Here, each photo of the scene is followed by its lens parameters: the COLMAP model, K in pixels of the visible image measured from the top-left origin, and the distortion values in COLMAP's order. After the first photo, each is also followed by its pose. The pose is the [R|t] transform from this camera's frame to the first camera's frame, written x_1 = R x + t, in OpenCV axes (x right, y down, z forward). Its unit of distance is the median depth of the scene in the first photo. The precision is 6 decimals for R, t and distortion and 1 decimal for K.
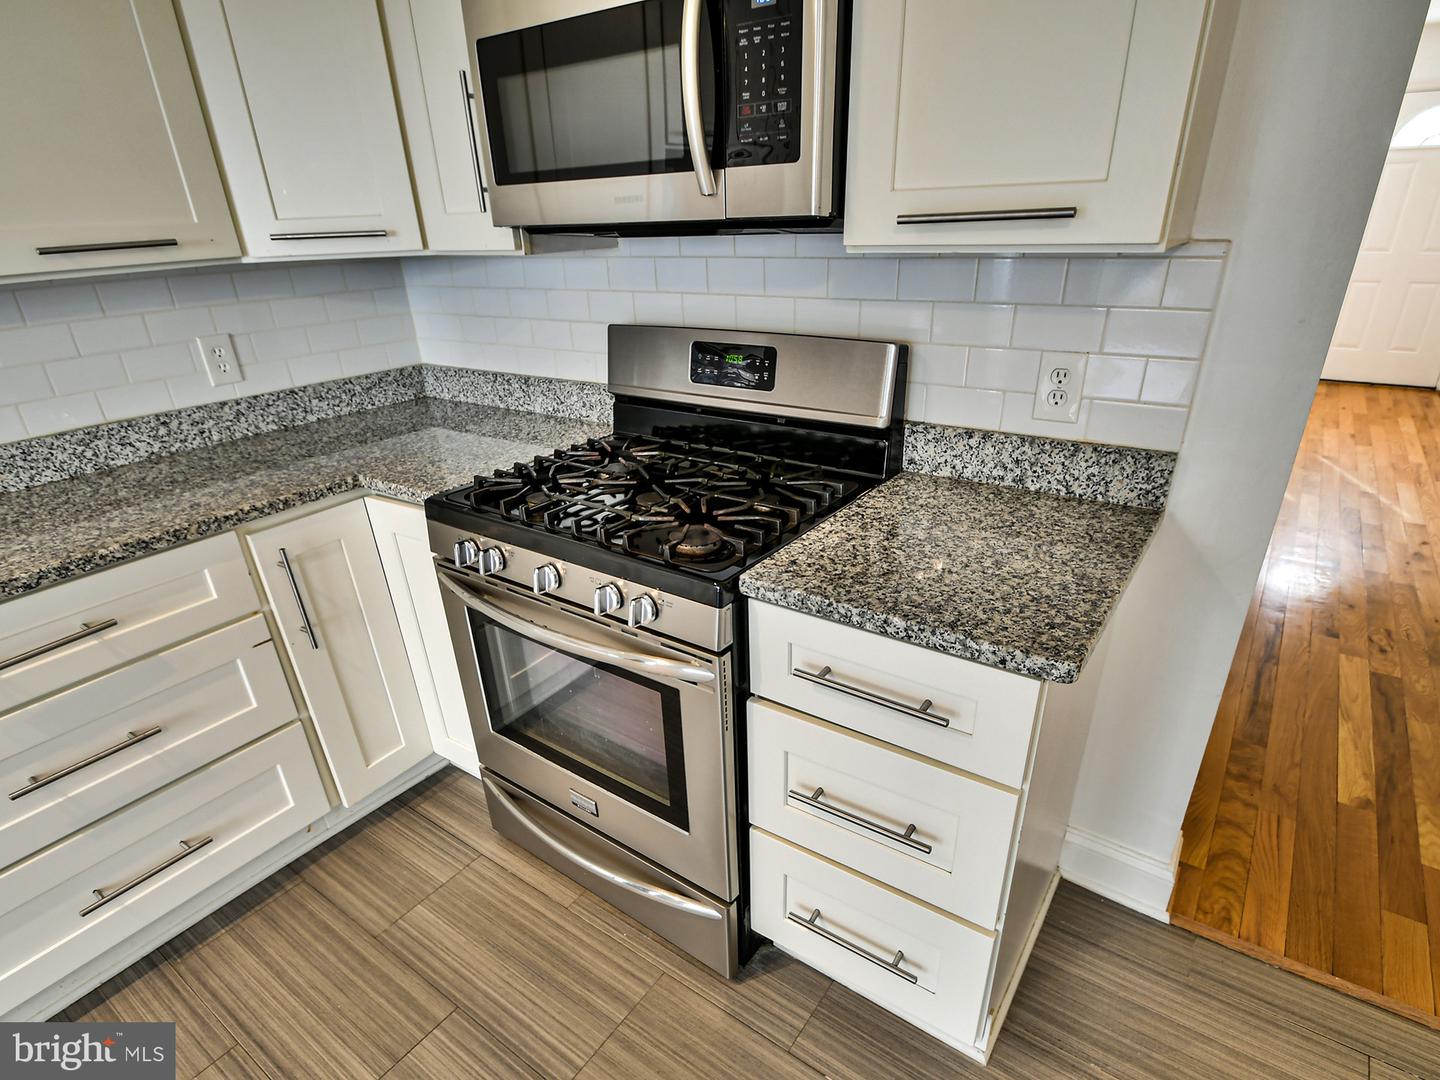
lens RADIAL K [[757.4, 0, 718.4], [0, 757.4, 605.0], [0, 0, 1]] dist [0.001126, -0.000404]
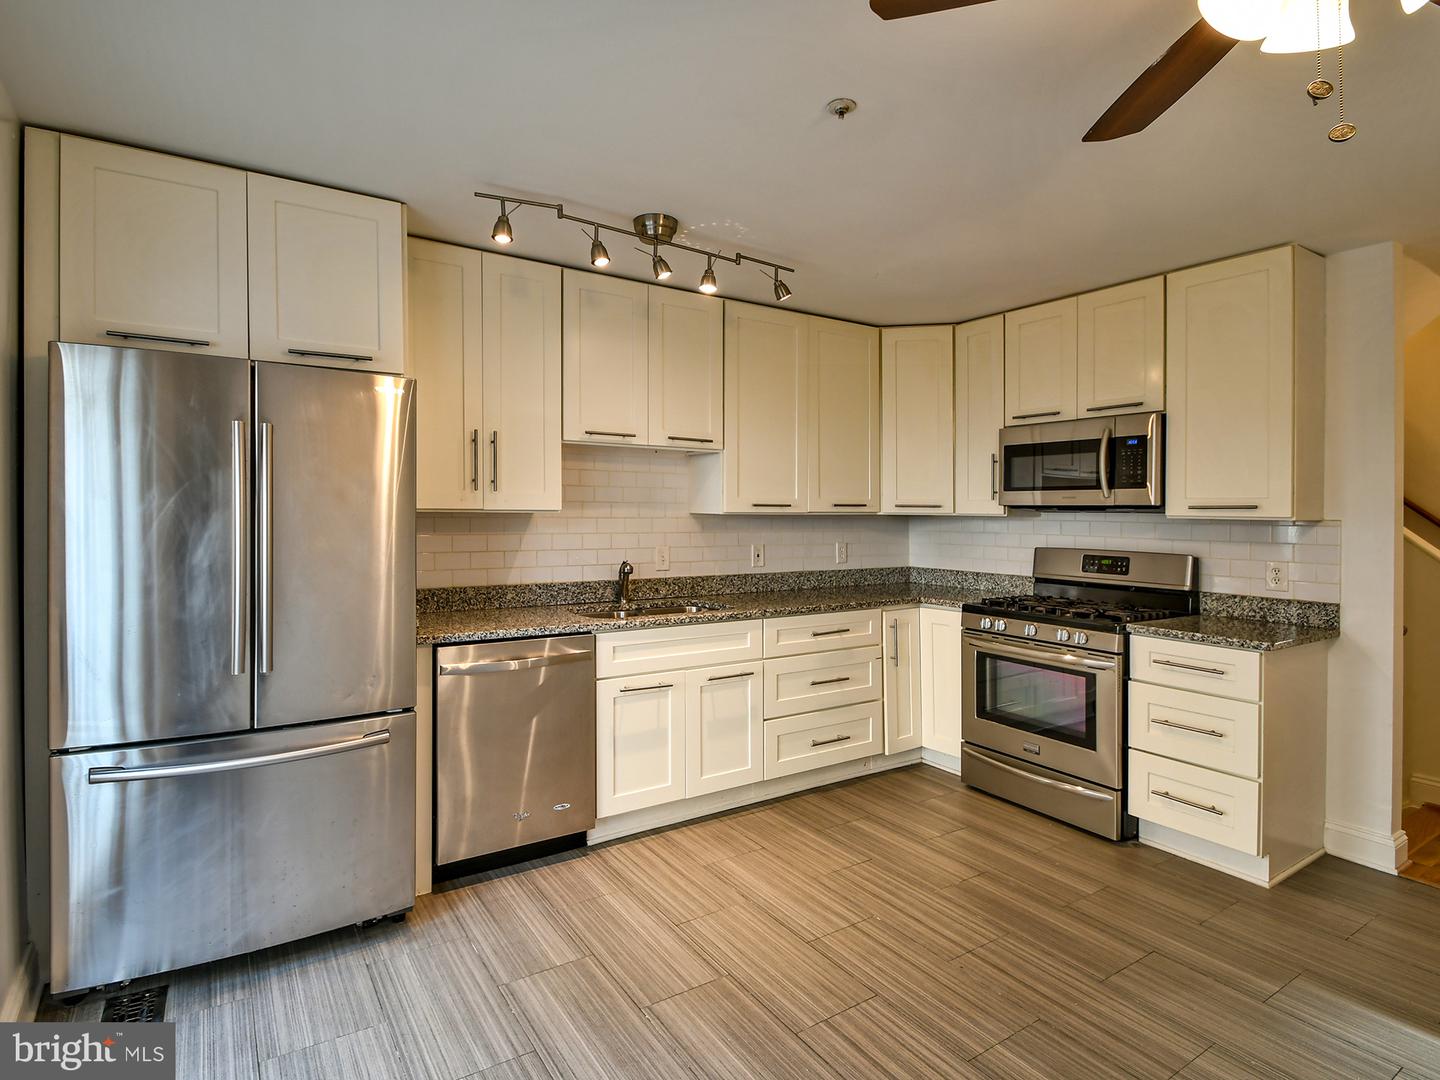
lens RADIAL K [[733.9, 0, 679.8], [0, 733.9, 509.5], [0, 0, 1]] dist [0.014410, -0.016255]
pose [[0.919046, 0.043029, -0.391794, -0.322159], [-0.216115, 0.886292, -0.409610, 0.770487], [0.329619, 0.461123, 0.823843, -1.406271]]
